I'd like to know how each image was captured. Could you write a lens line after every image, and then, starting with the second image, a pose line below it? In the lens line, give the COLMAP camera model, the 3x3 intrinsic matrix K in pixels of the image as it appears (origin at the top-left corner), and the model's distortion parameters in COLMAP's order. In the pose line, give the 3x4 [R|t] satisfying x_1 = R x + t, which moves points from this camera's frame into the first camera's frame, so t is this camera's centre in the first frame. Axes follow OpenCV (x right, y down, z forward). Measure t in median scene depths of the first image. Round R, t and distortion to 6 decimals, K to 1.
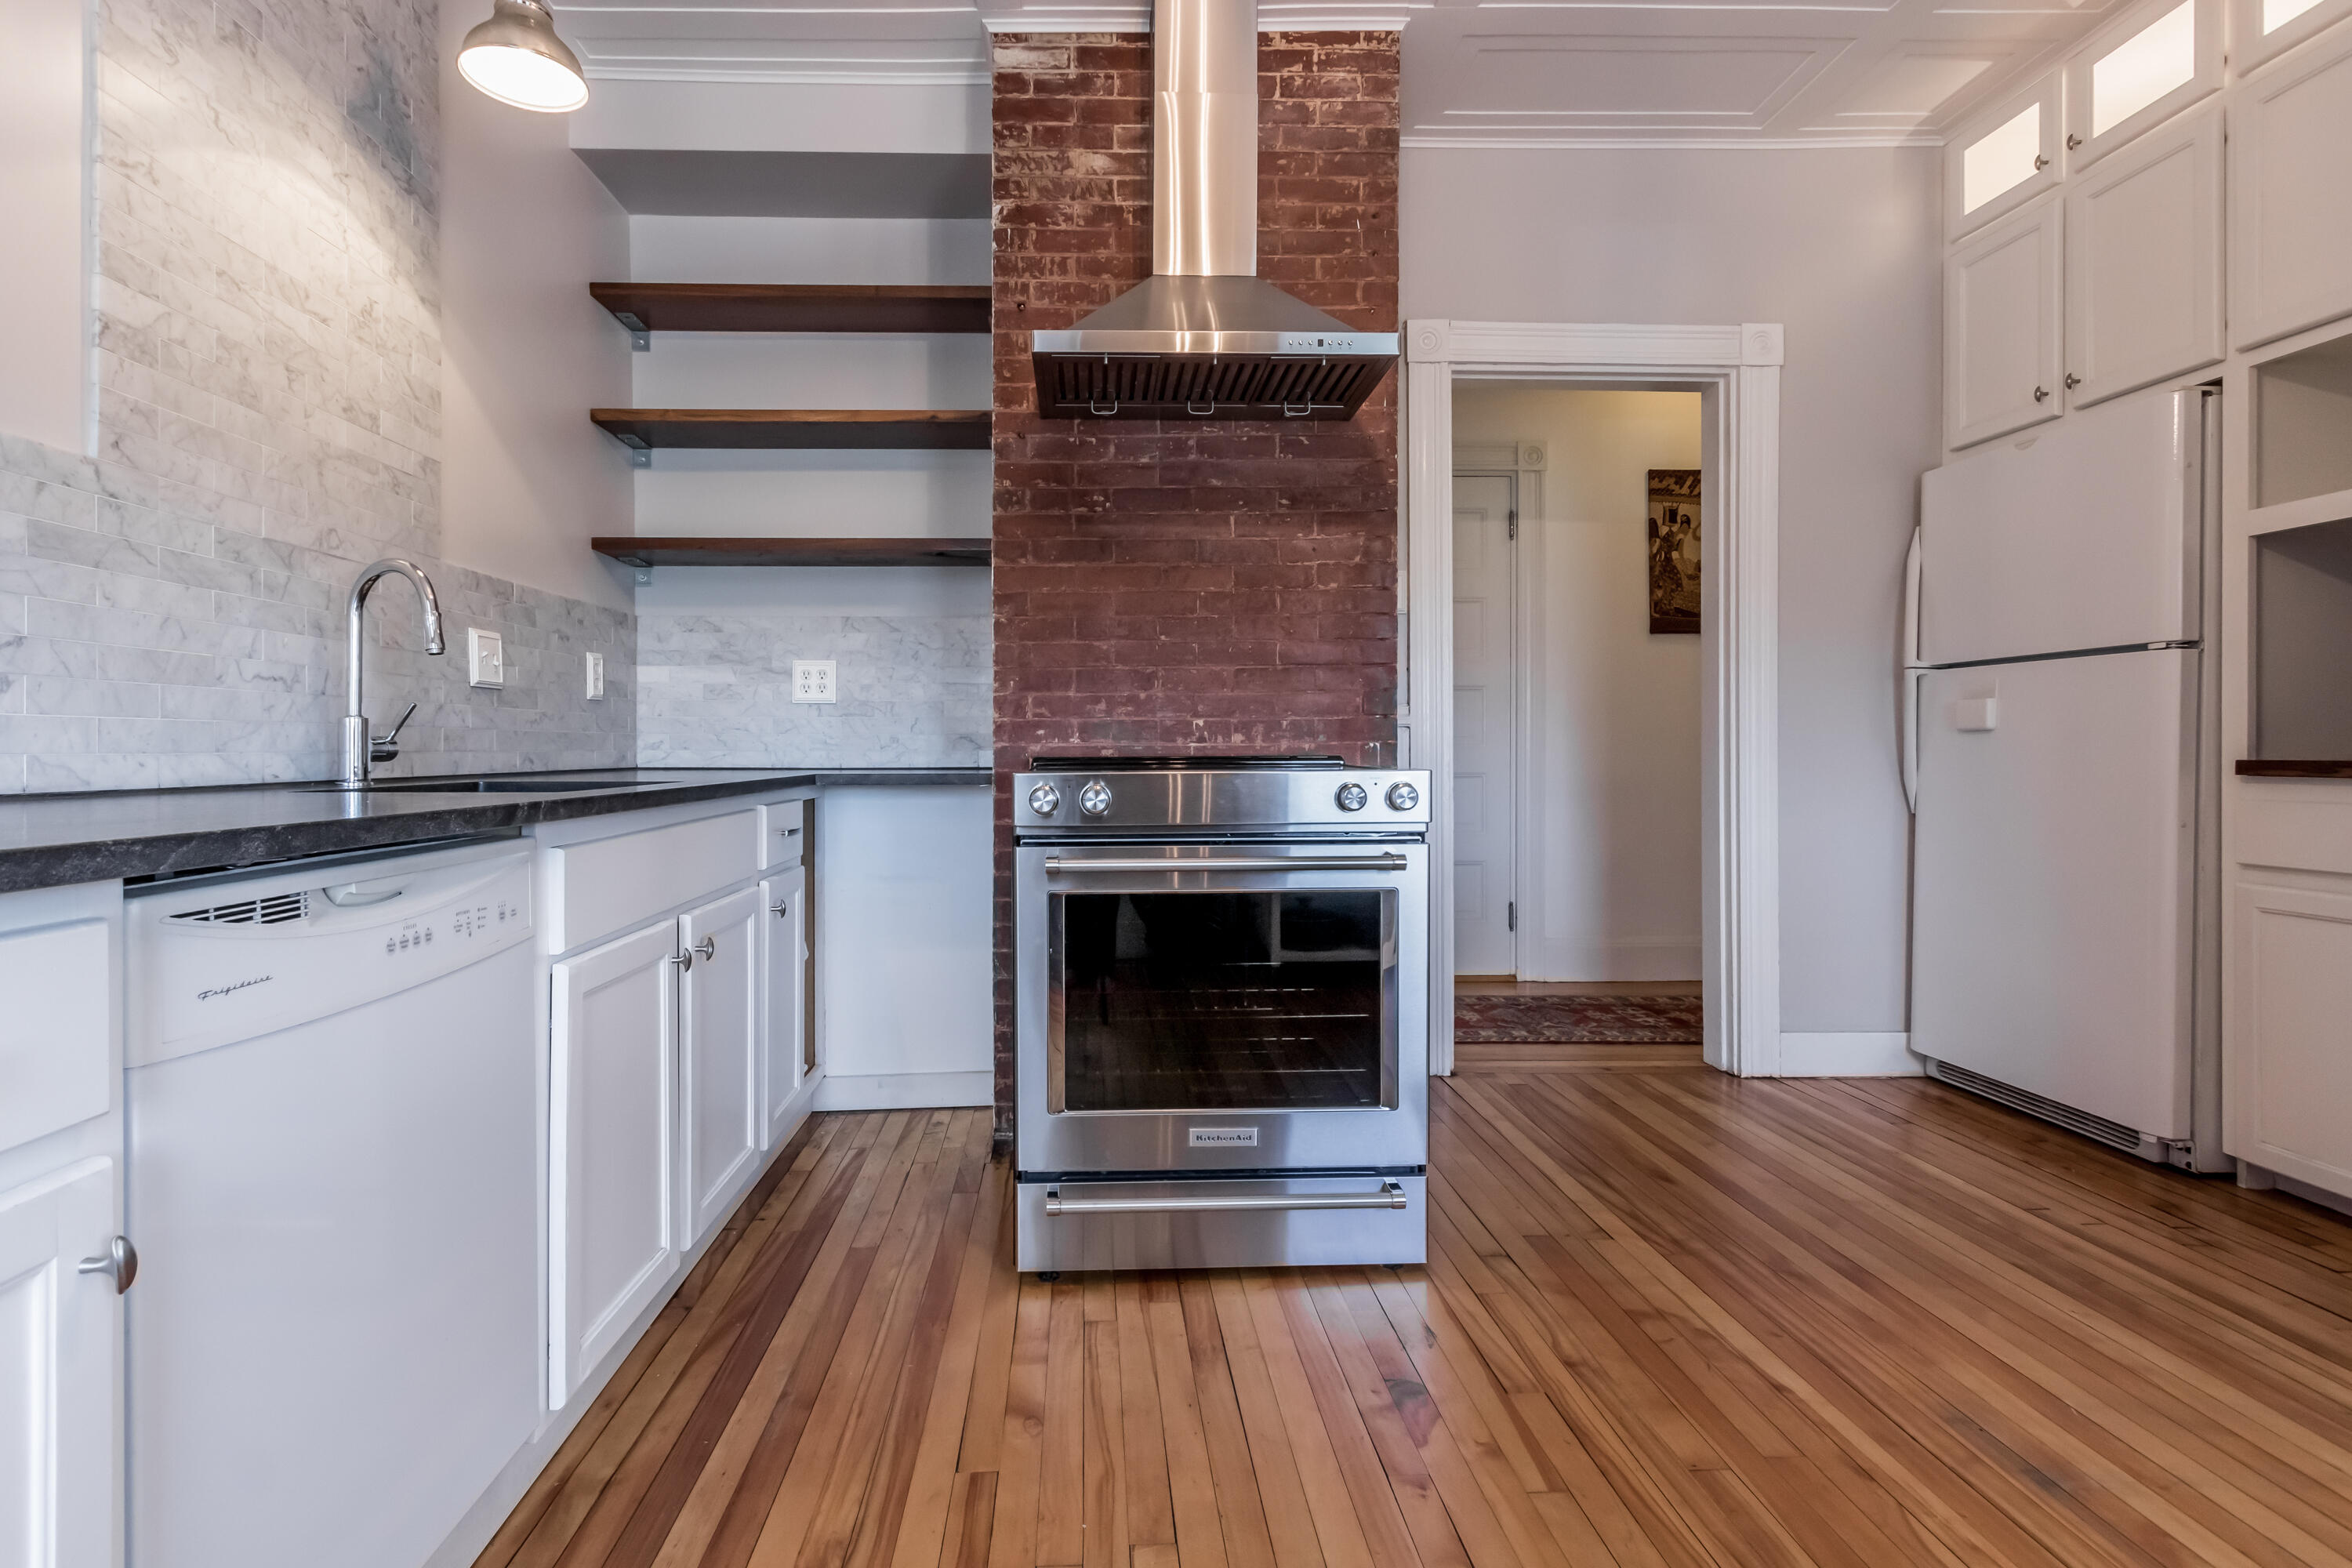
lens RADIAL K [[1244.0, 0, 1148.3], [0, 1244.0, 750.5], [0, 0, 1]] dist [0.008569, -0.006300]
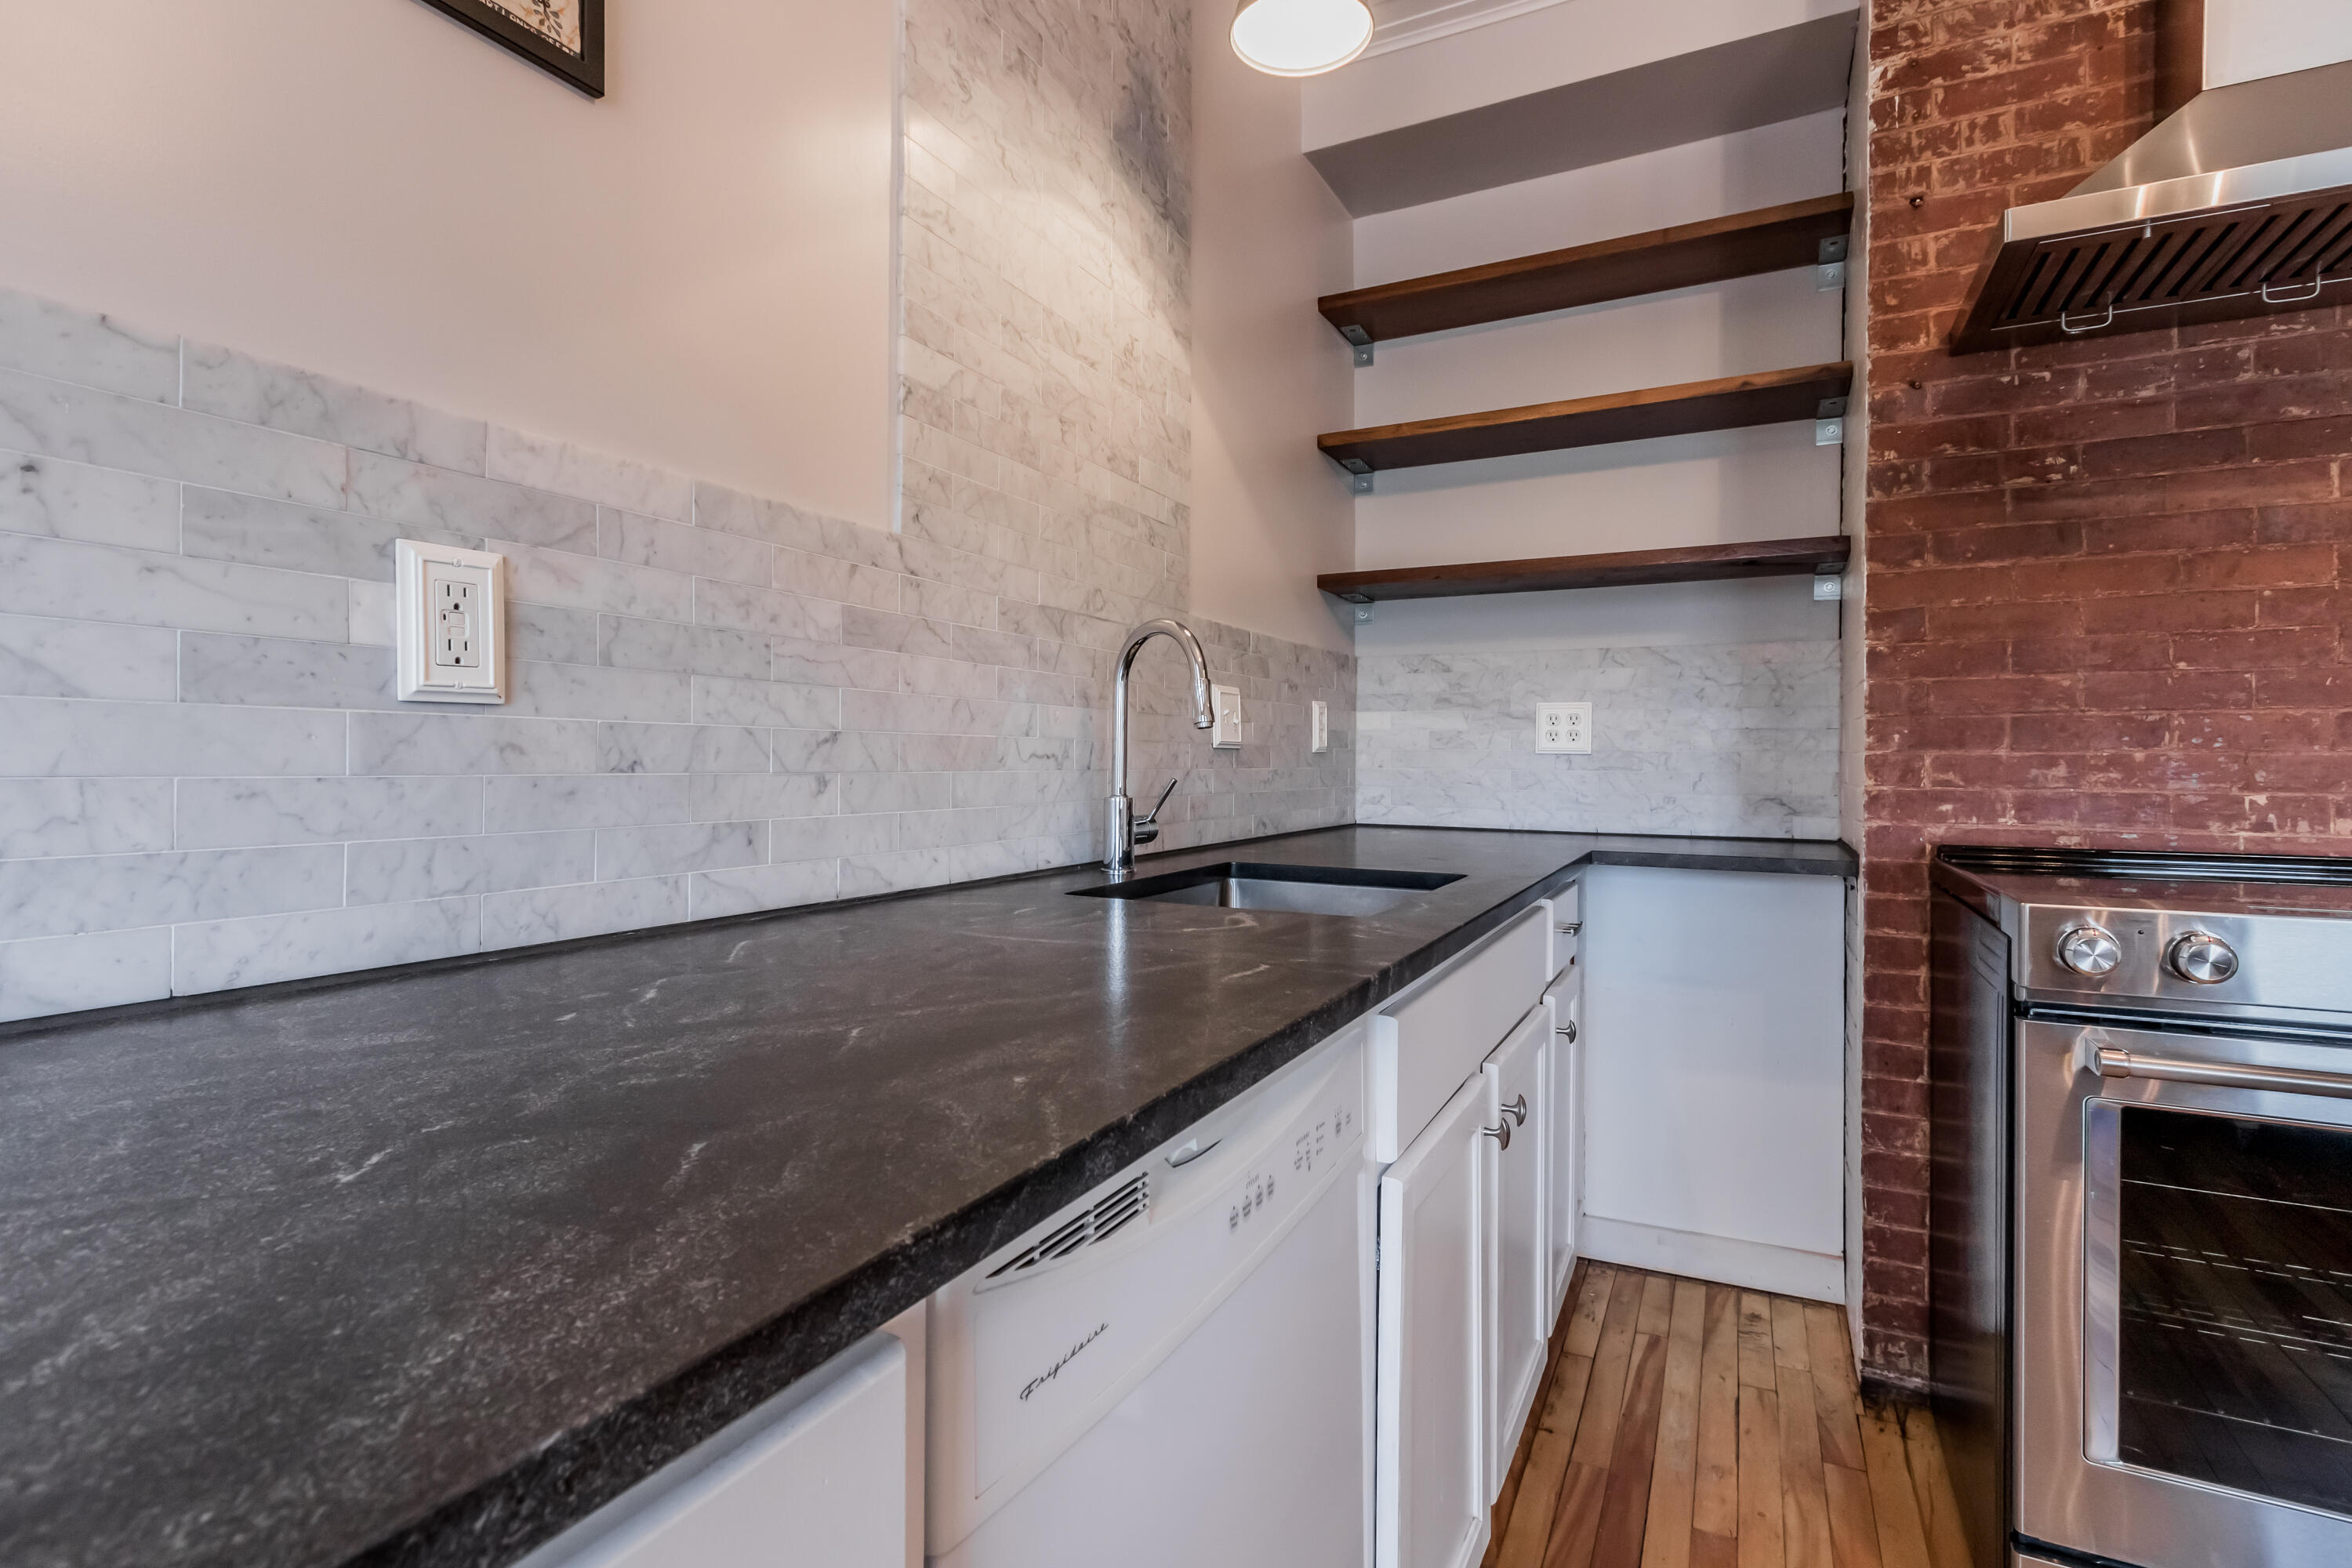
lens RADIAL K [[1148.6, 0, 1071.8], [0, 1148.6, 752.7], [0, 0, 1]] dist [0.002722, -0.001106]
pose [[0.850901, 0.006852, -0.525281, -0.164437], [-0.007339, 0.999972, 0.001155, -0.042514], [0.525275, 0.002872, 0.850928, 0.196748]]
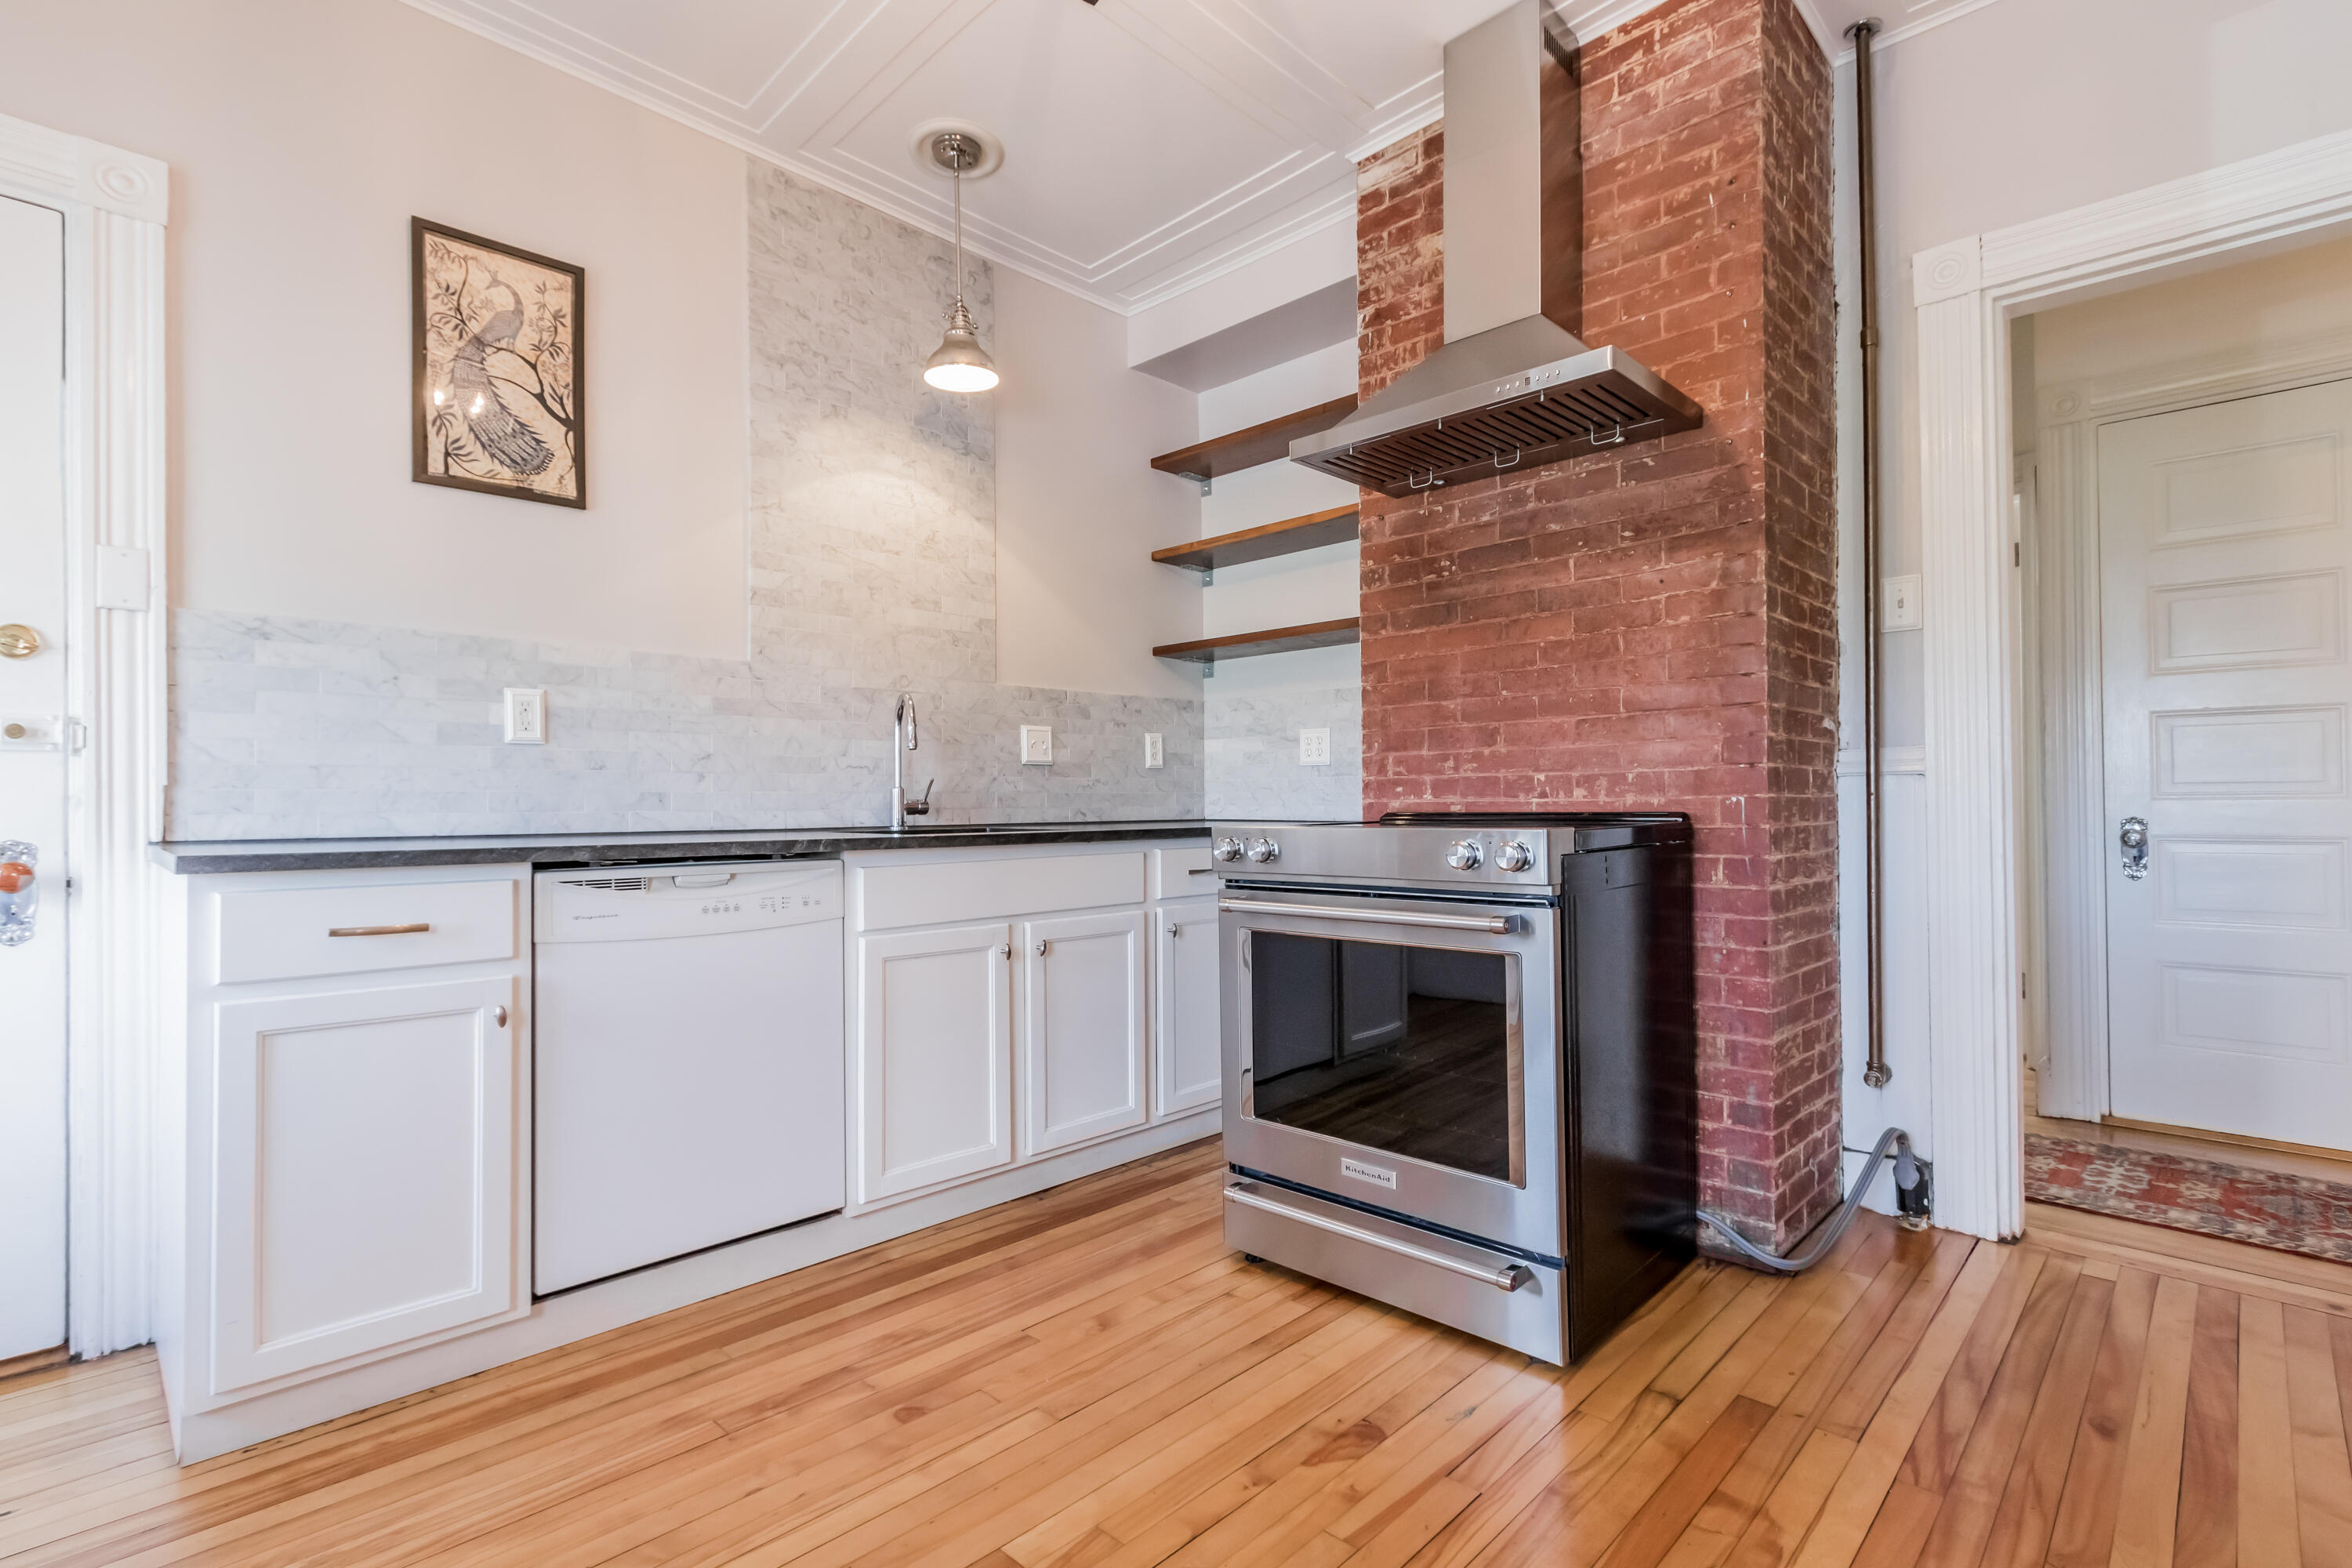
lens RADIAL K [[1240.9, 0, 1064.3], [0, 1240.9, 786.5], [0, 0, 1]] dist [0.001743, -0.000738]
pose [[0.603467, -0.013129, -0.797280, 0.592620], [0.004461, 0.999904, -0.013089, -0.004396], [0.797376, 0.004342, 0.603467, 0.123362]]
